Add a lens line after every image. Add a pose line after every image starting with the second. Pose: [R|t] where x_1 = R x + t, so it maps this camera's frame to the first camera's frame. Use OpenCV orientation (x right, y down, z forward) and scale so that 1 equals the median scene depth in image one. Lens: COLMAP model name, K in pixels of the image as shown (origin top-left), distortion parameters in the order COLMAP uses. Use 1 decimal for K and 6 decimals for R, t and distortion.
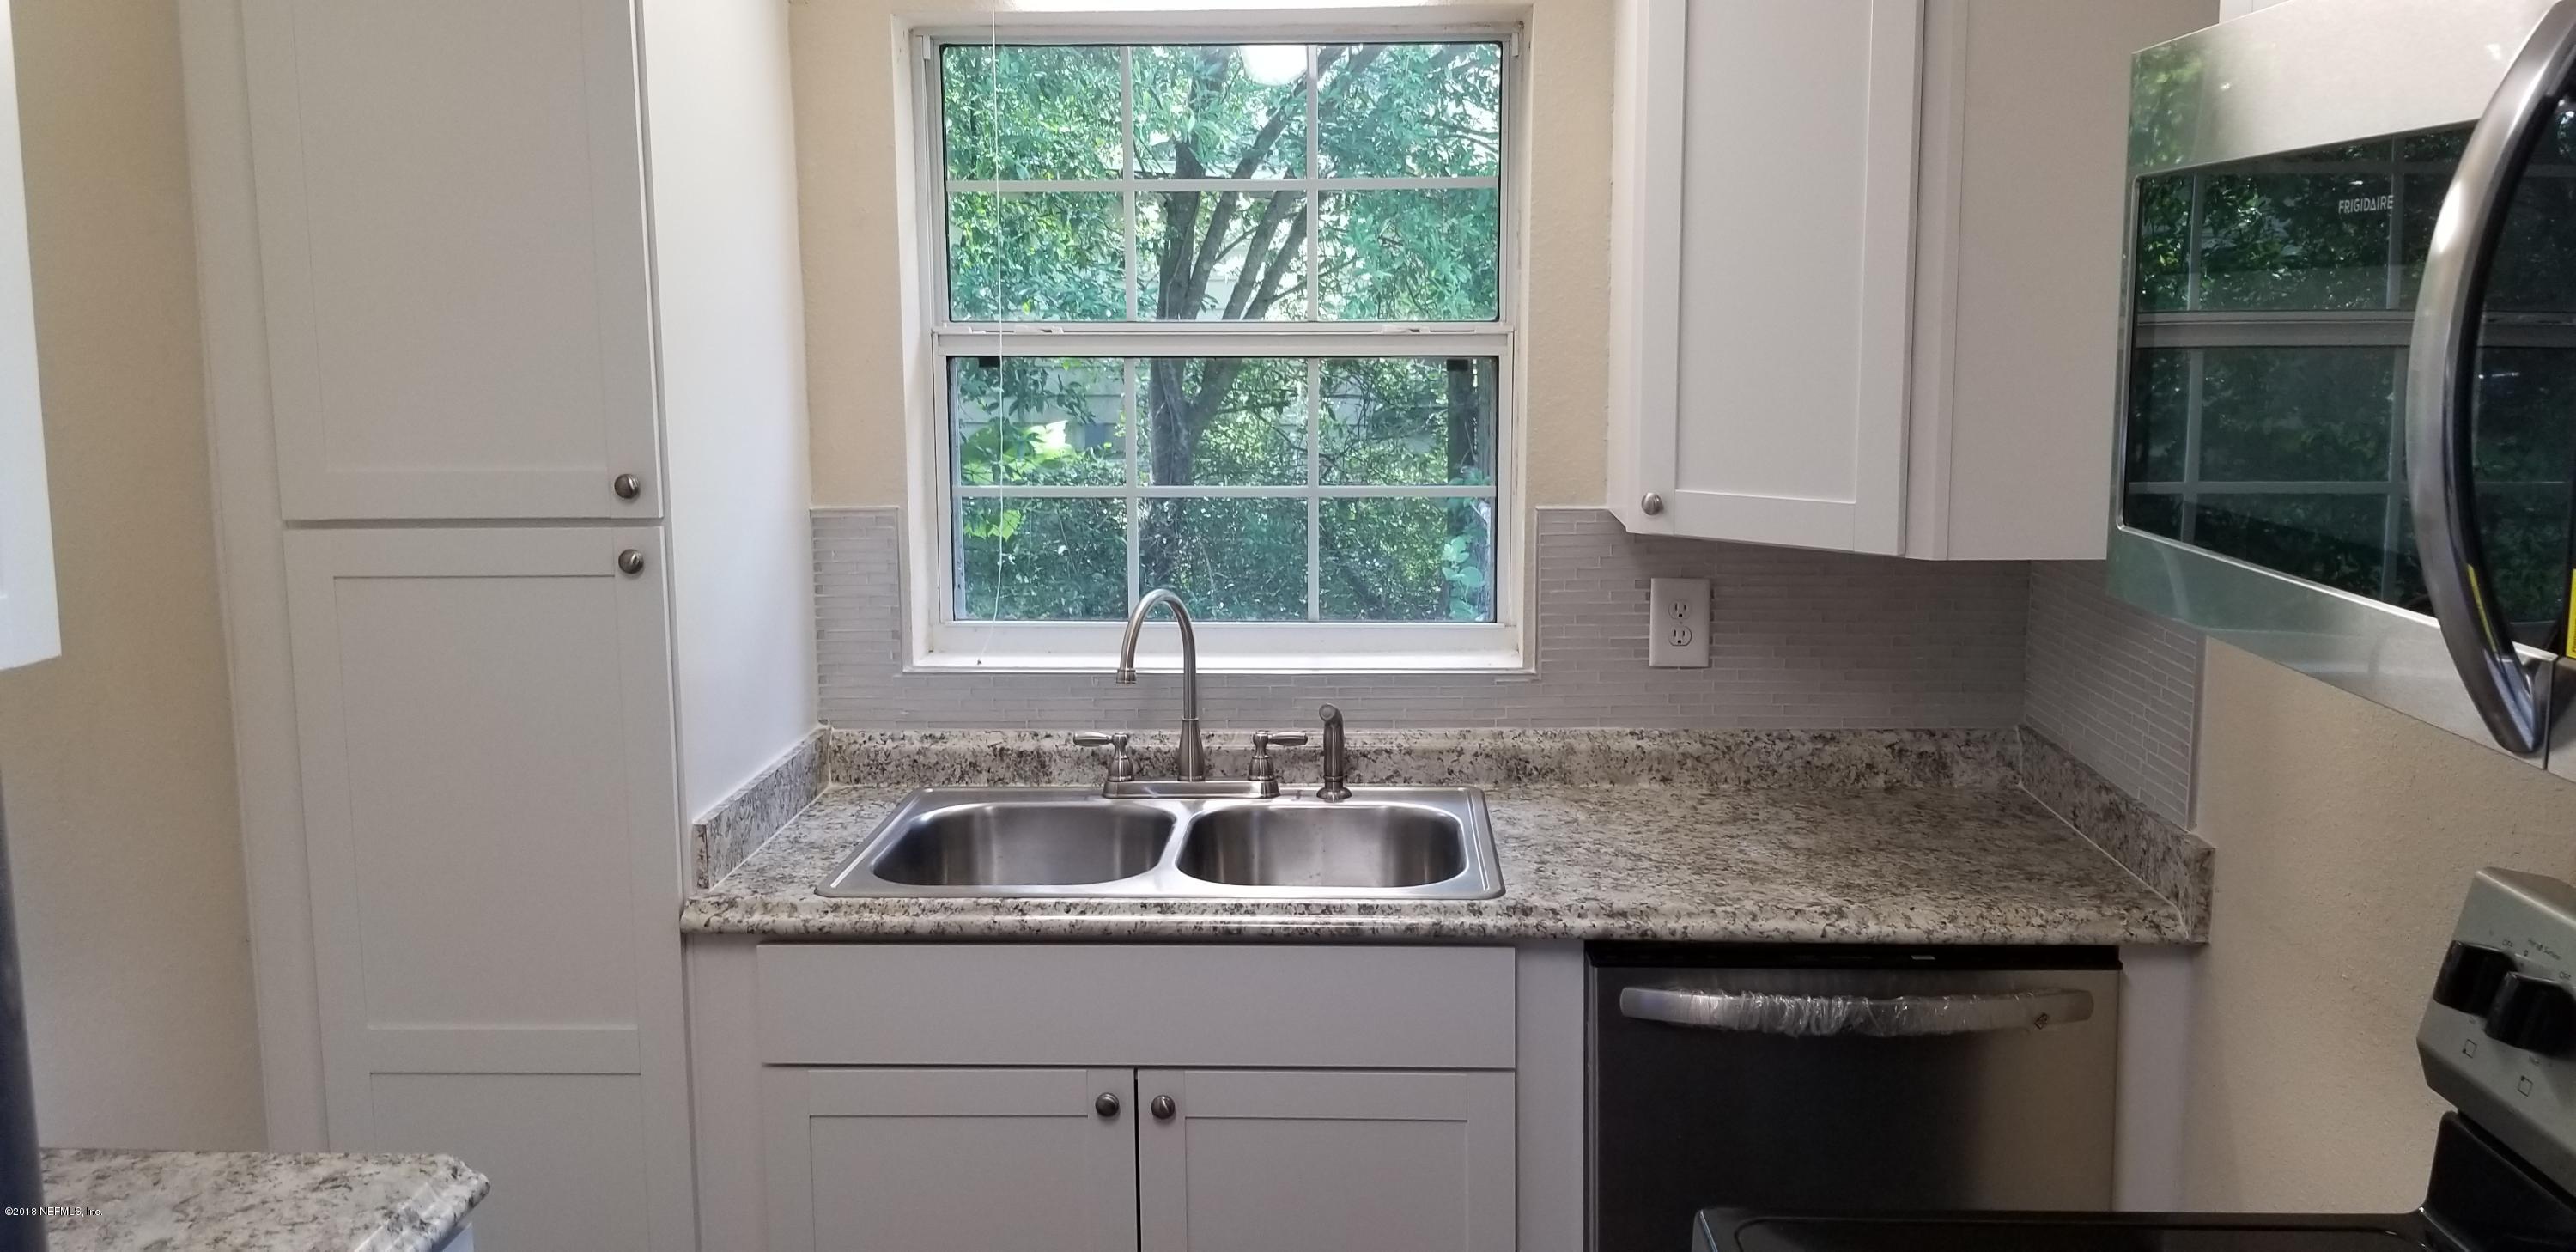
lens RADIAL K [[2004.8, 0, 1288.7], [0, 2004.8, 573.5], [0, 0, 1]] dist [0.099510, -0.157123]
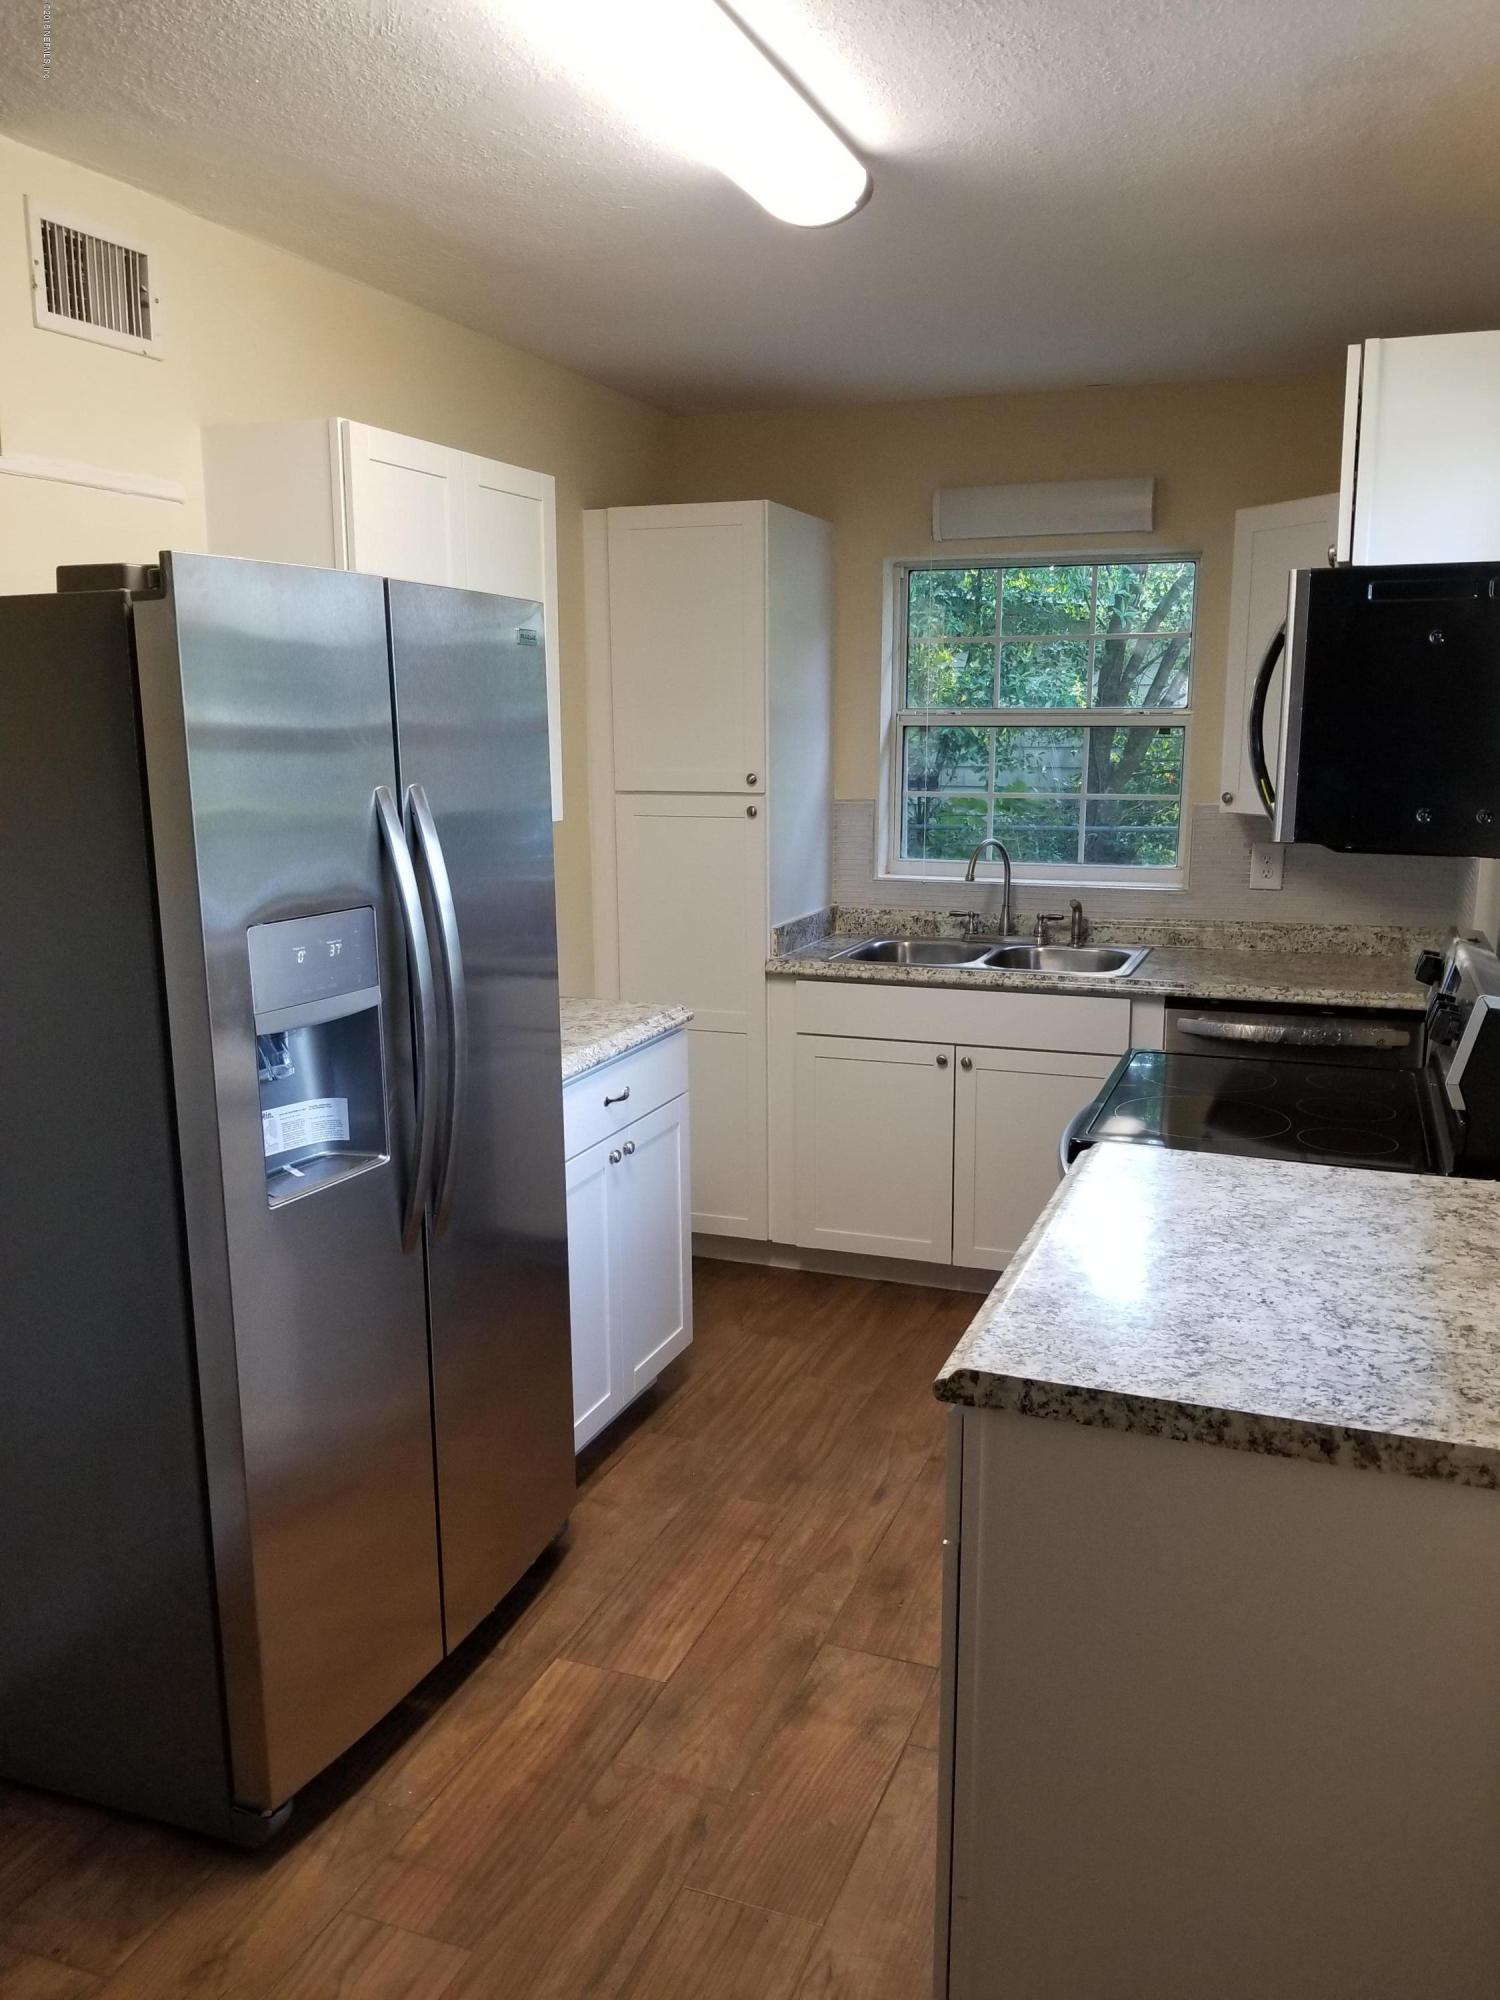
lens RADIAL K [[1550.7, 0, 759.9], [0, 1550.7, 1000.3], [0, 0, 1]] dist [0.080782, -0.143045]
pose [[0.950452, 0.060430, -0.304942, 0.240033], [-0.043865, 0.997180, 0.060891, 0.100533], [0.307762, -0.044498, 0.950422, -0.699856]]
